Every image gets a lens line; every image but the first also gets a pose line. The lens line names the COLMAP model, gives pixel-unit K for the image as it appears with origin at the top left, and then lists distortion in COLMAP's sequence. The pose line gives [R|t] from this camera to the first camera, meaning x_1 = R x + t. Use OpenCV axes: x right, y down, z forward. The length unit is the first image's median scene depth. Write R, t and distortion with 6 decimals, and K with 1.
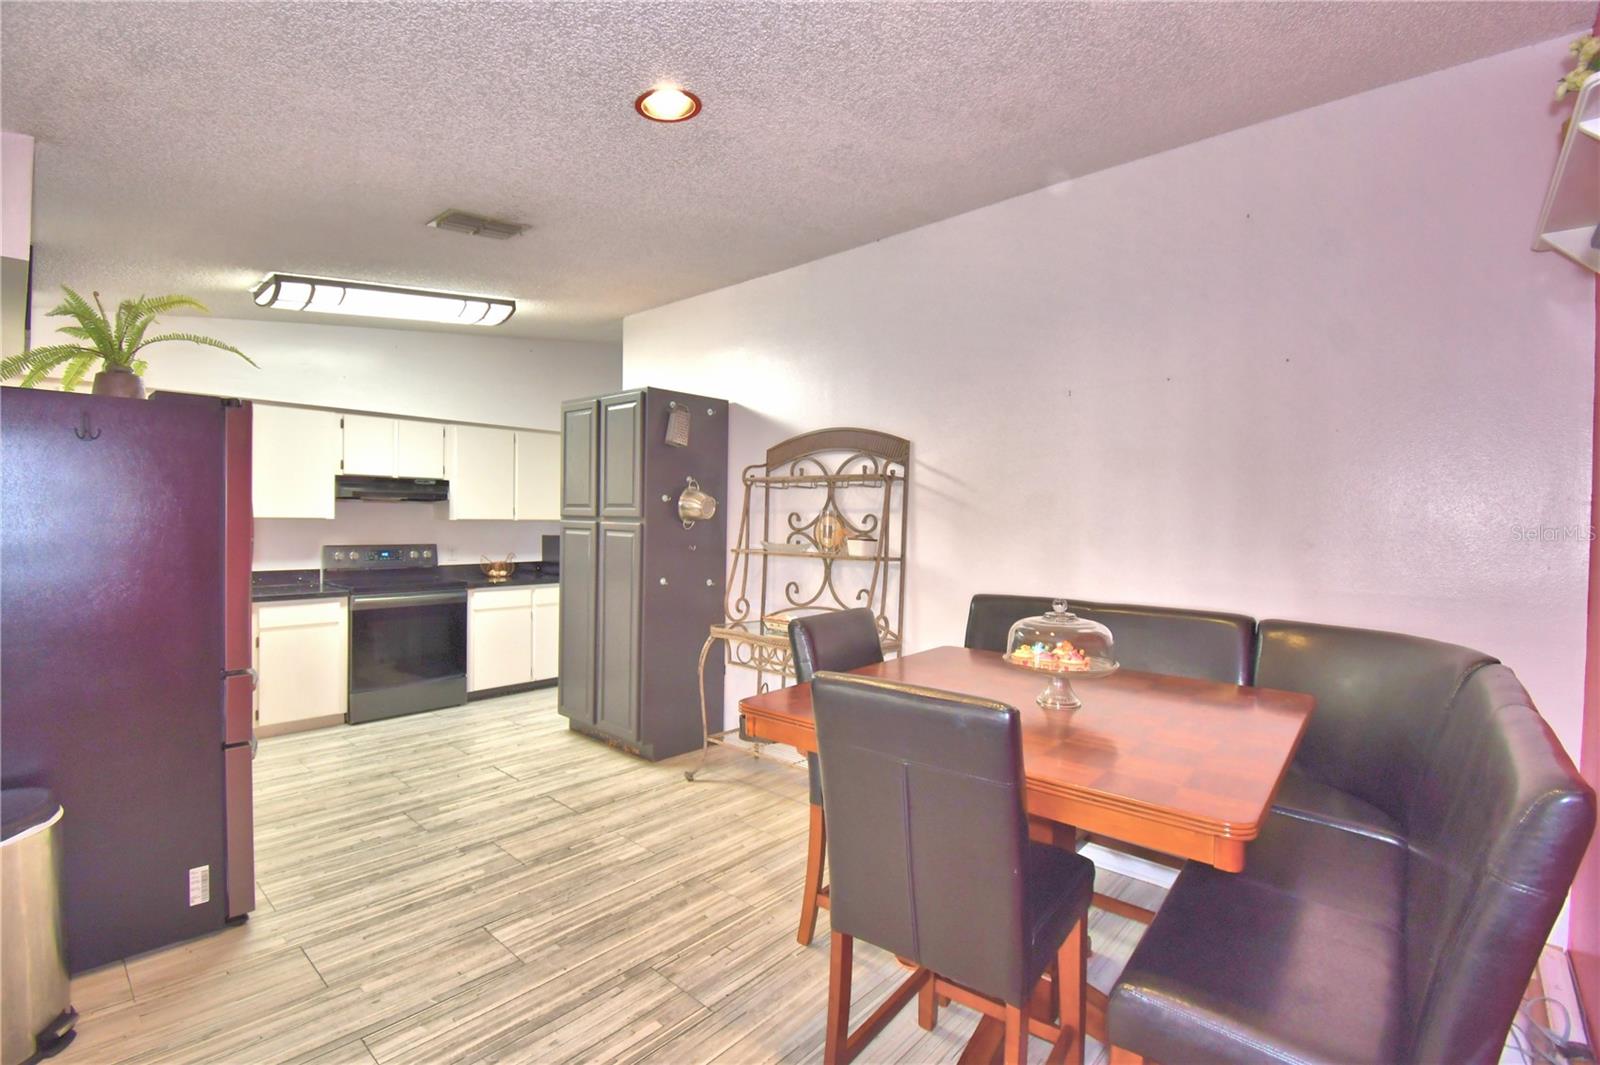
lens RADIAL K [[712.5, 0, 792.7], [0, 712.5, 528.9], [0, 0, 1]] dist [0.016345, -0.023050]
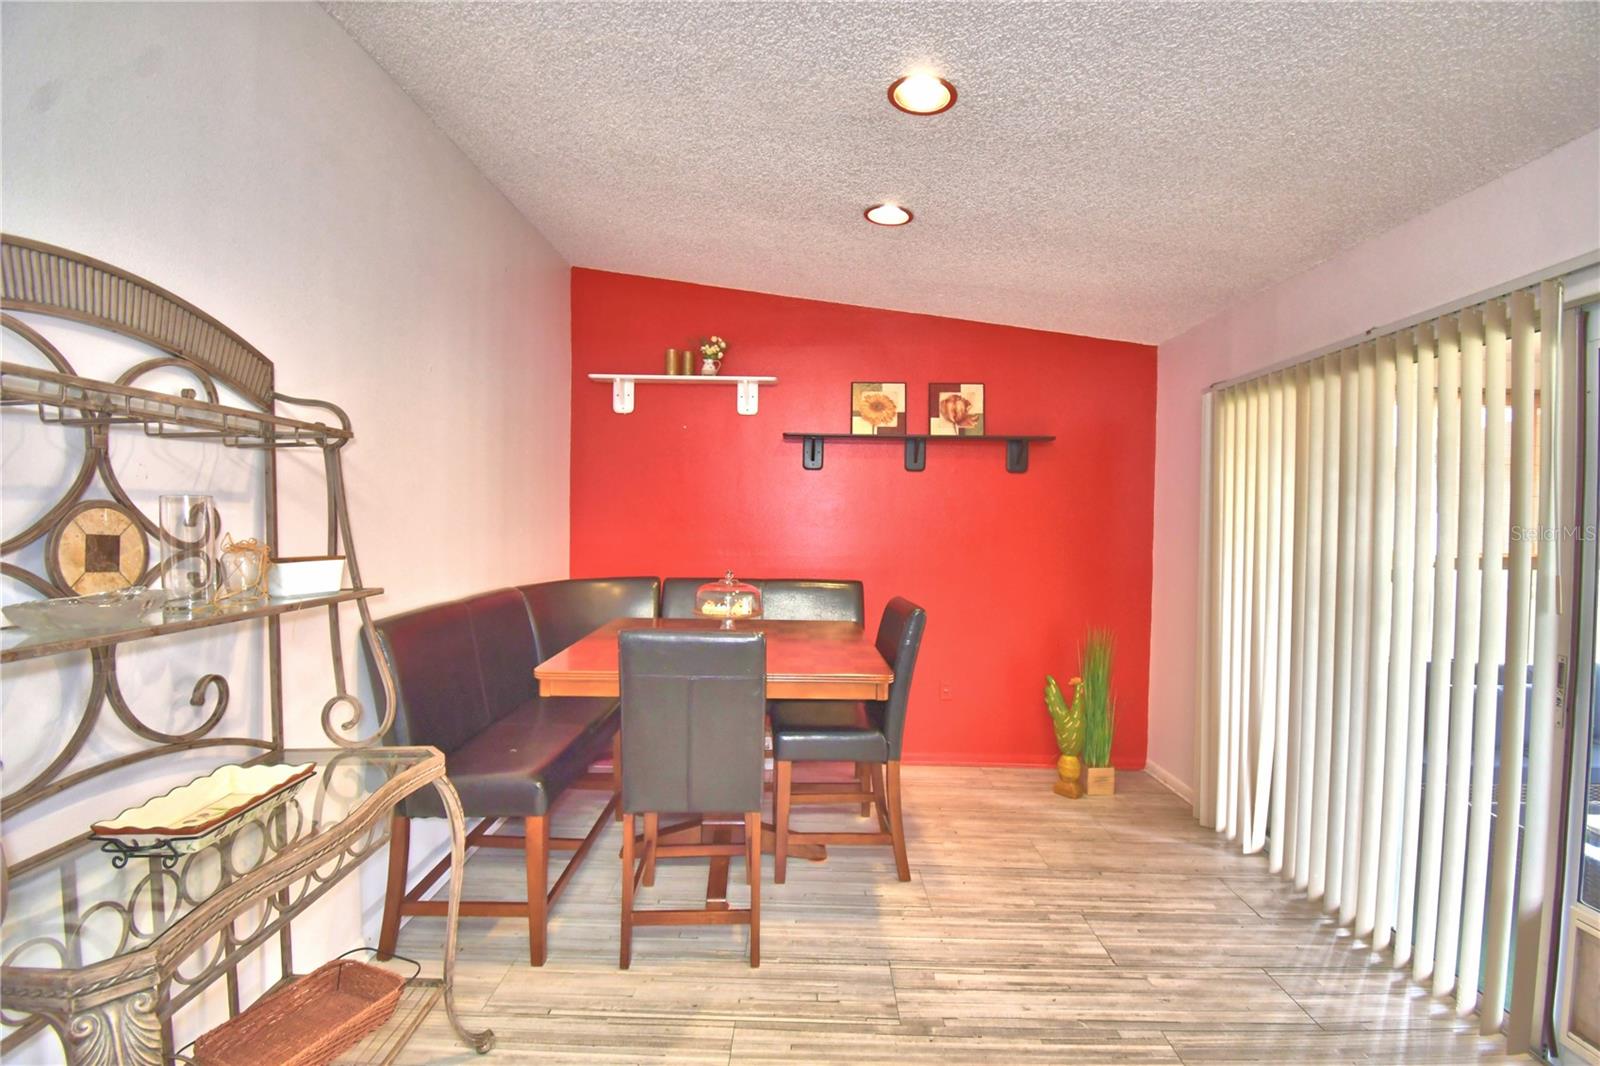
lens RADIAL K [[712.5, 0, 792.7], [0, 712.5, 529.4], [0, 0, 1]] dist [0.016345, -0.023050]
pose [[-0.654033, -0.038410, 0.755490, -0.424953], [-0.012305, 0.999118, 0.040144, -0.024972], [-0.756366, 0.016959, -0.653929, 0.933128]]
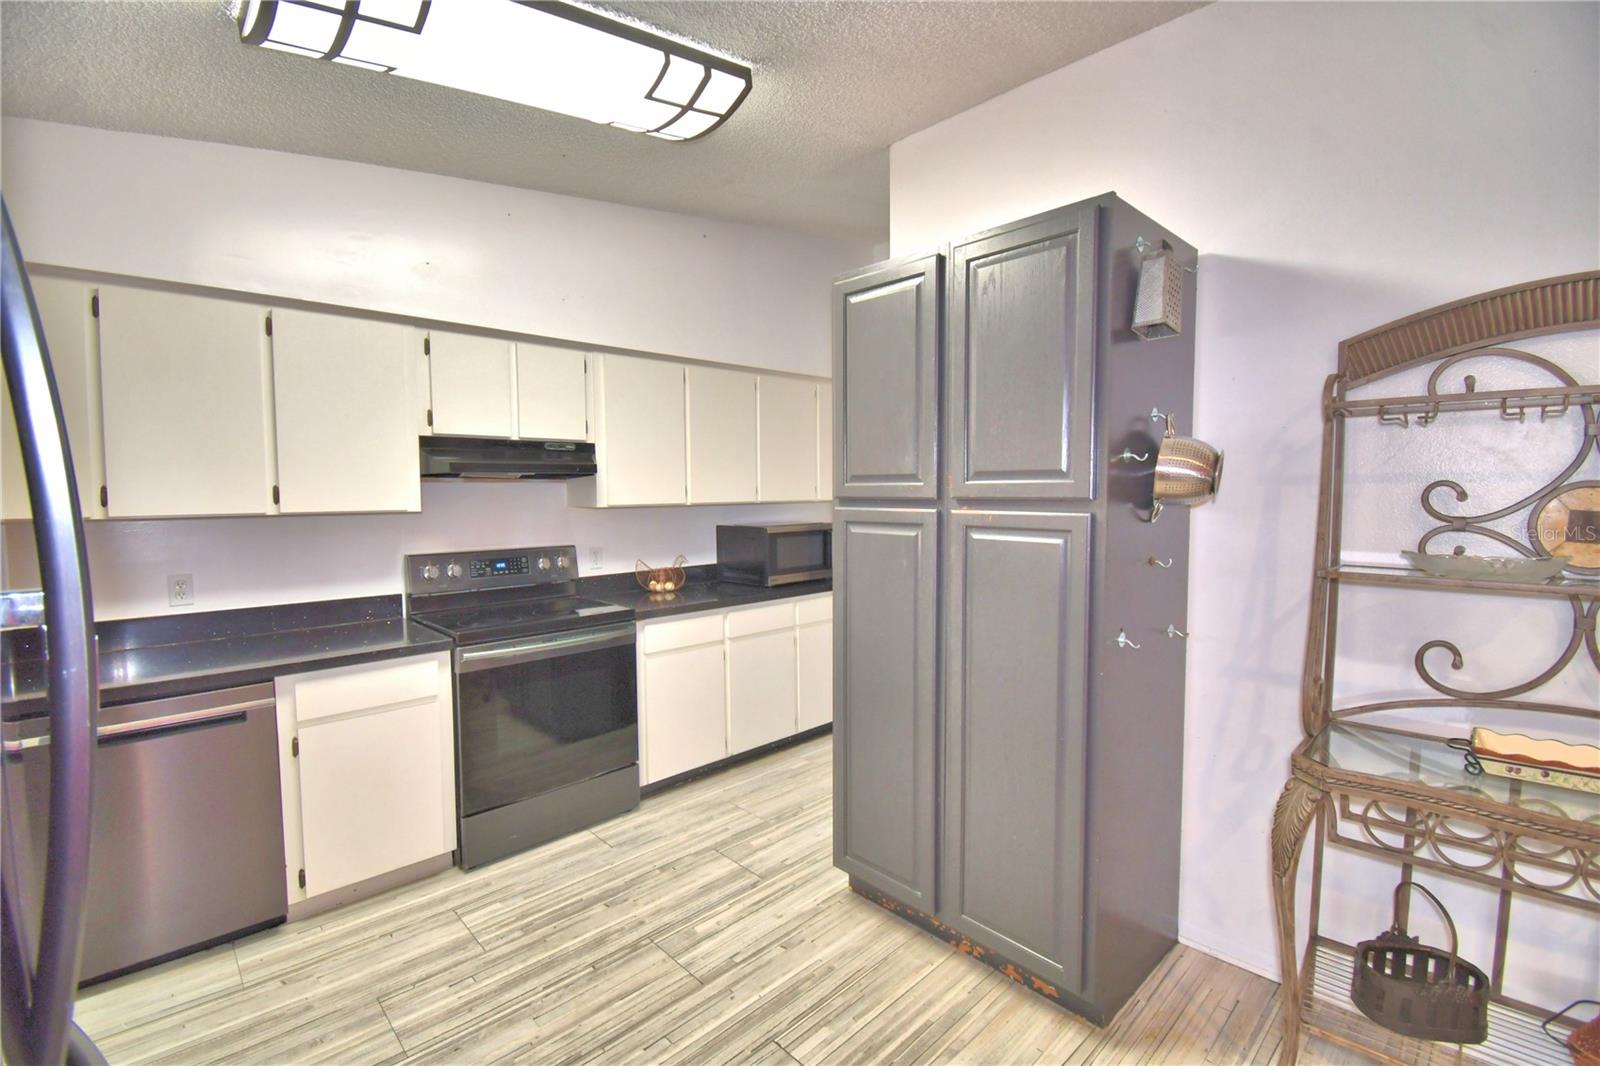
lens RADIAL K [[699.2, 0, 791.7], [0, 699.2, 529.3], [0, 0, 1]] dist [0.018836, -0.024105]
pose [[0.996813, -0.018490, -0.077606, -0.360852], [0.021587, 0.998995, 0.039270, -0.018920], [0.076802, -0.040820, 0.996210, 0.551598]]
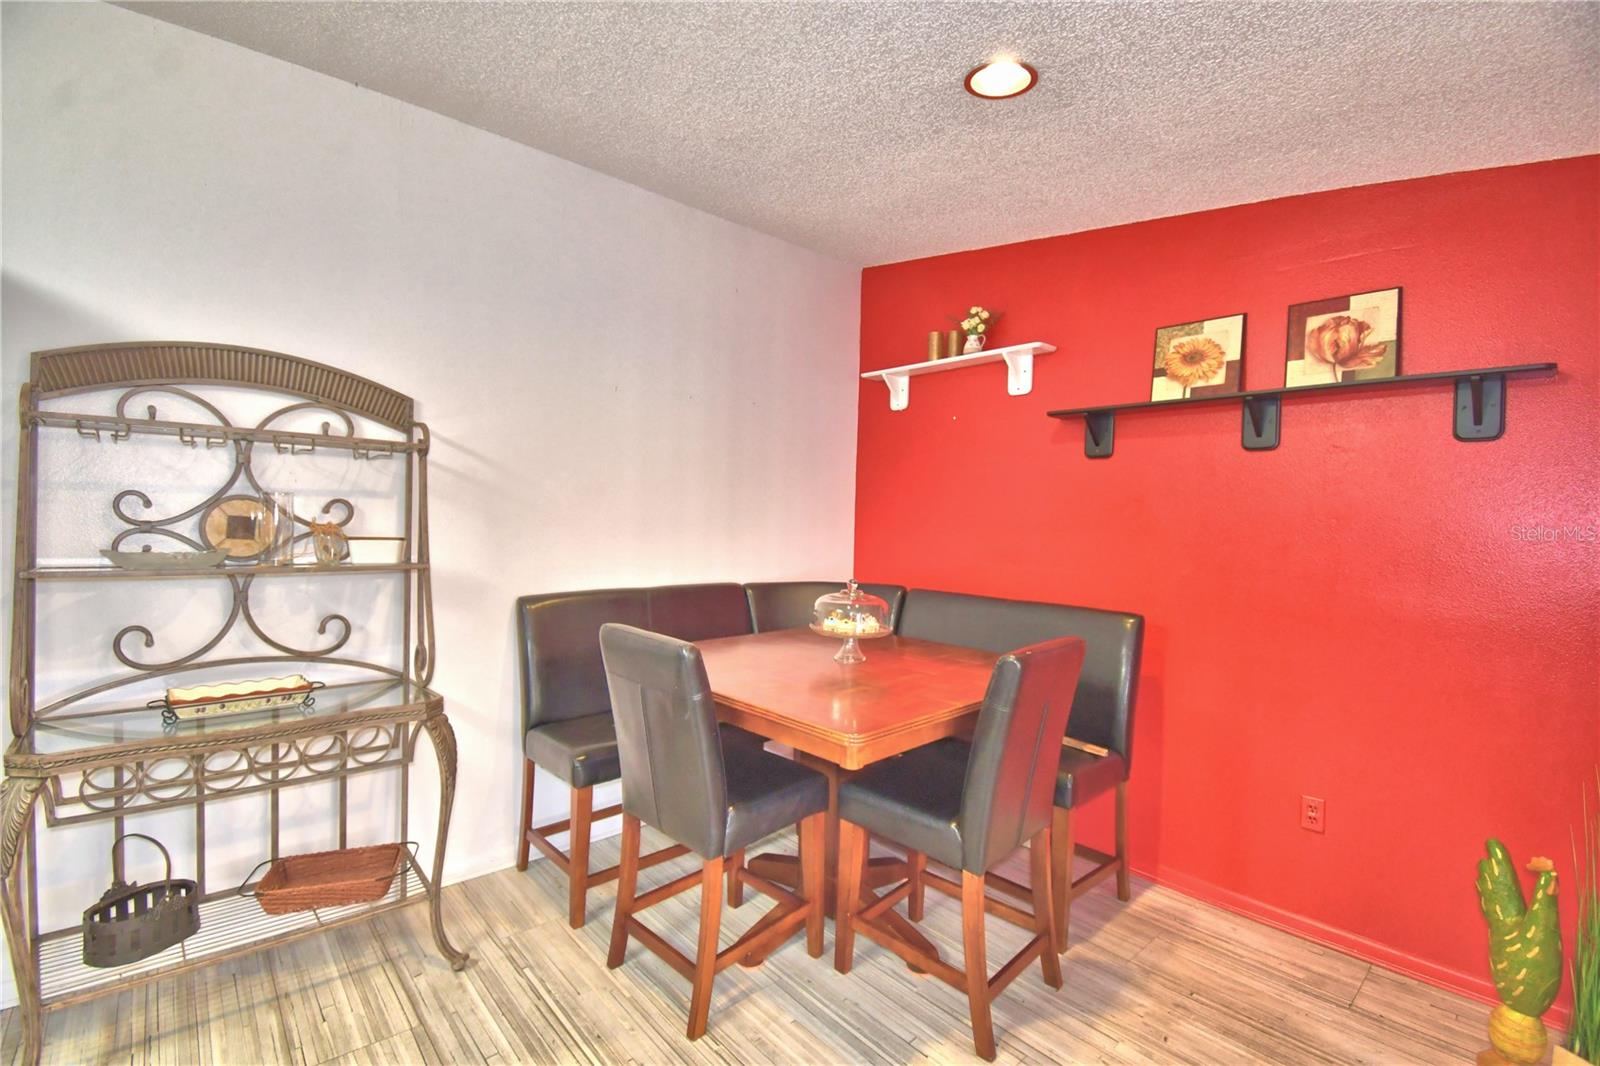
lens RADIAL K [[699.2, 0, 791.7], [0, 699.2, 529.3], [0, 0, 1]] dist [0.018836, -0.024105]
pose [[0.114222, -0.028136, 0.993057, -0.442952], [-0.007457, 0.999546, 0.029177, -0.013444], [-0.993427, -0.010738, 0.113961, 0.476513]]
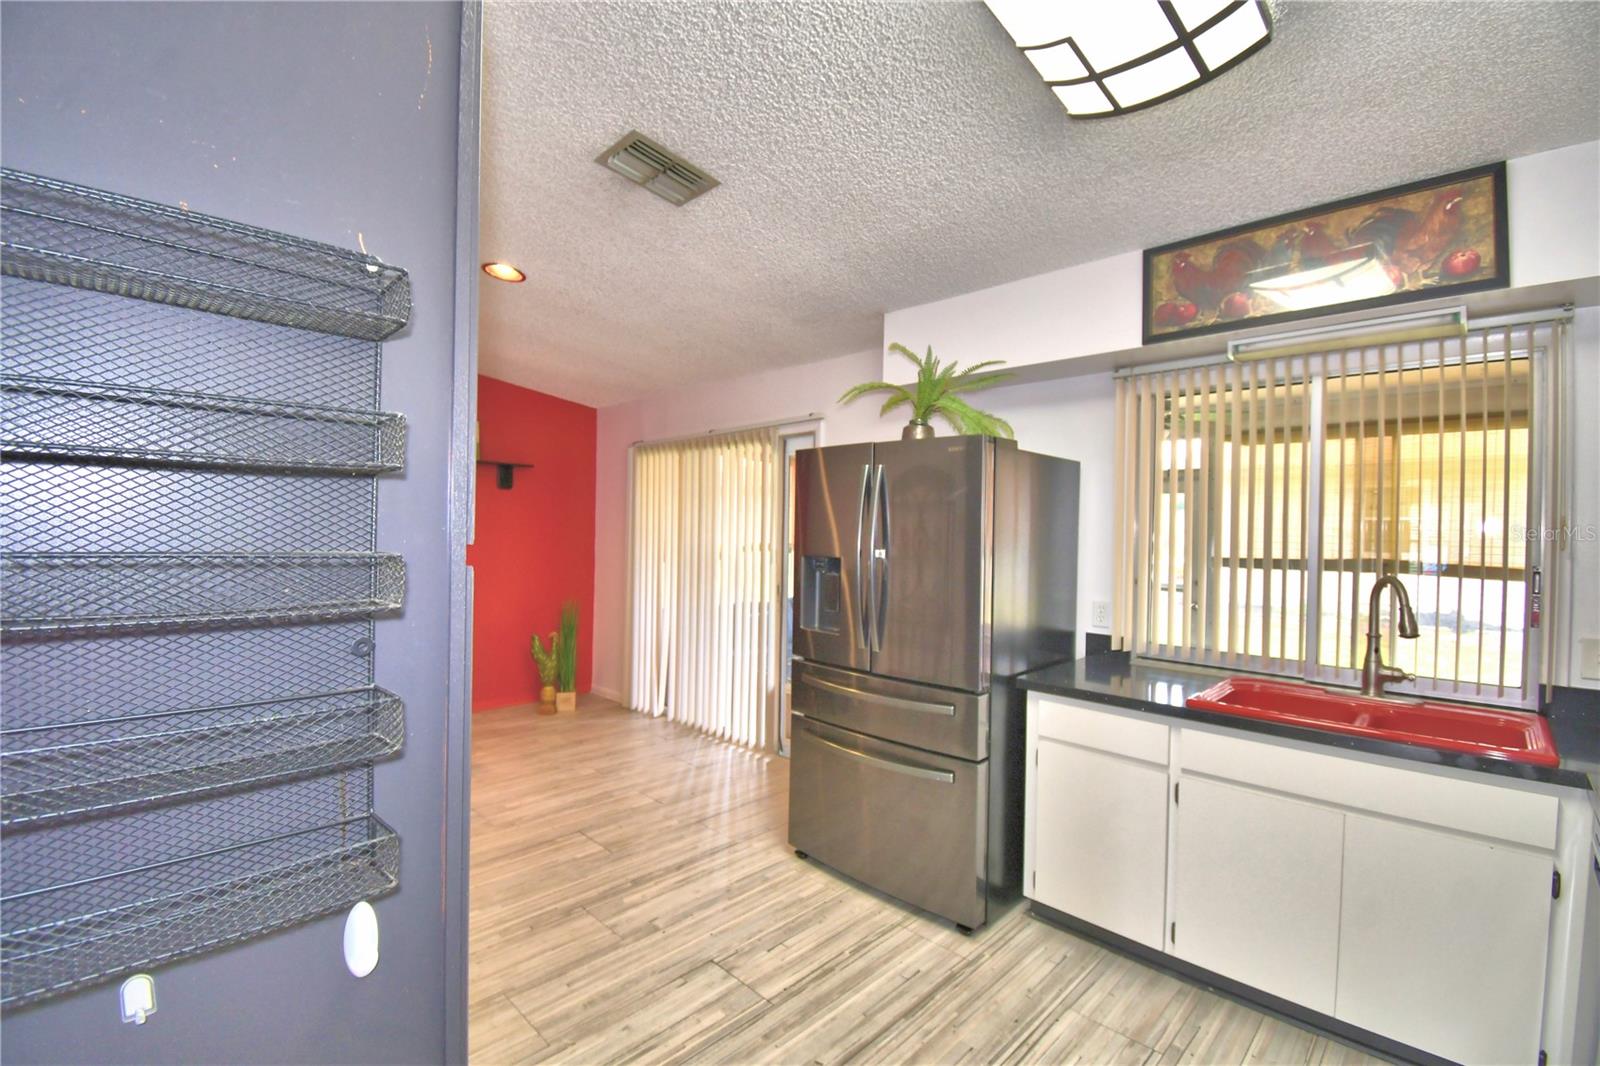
lens RADIAL K [[699.2, 0, 791.7], [0, 699.2, 529.3], [0, 0, 1]] dist [0.018836, -0.024105]
pose [[-0.998326, -0.032194, 0.048055, -0.482254], [-0.031383, 0.999354, 0.017538, -0.032409], [-0.048588, 0.016000, -0.998691, 1.351221]]
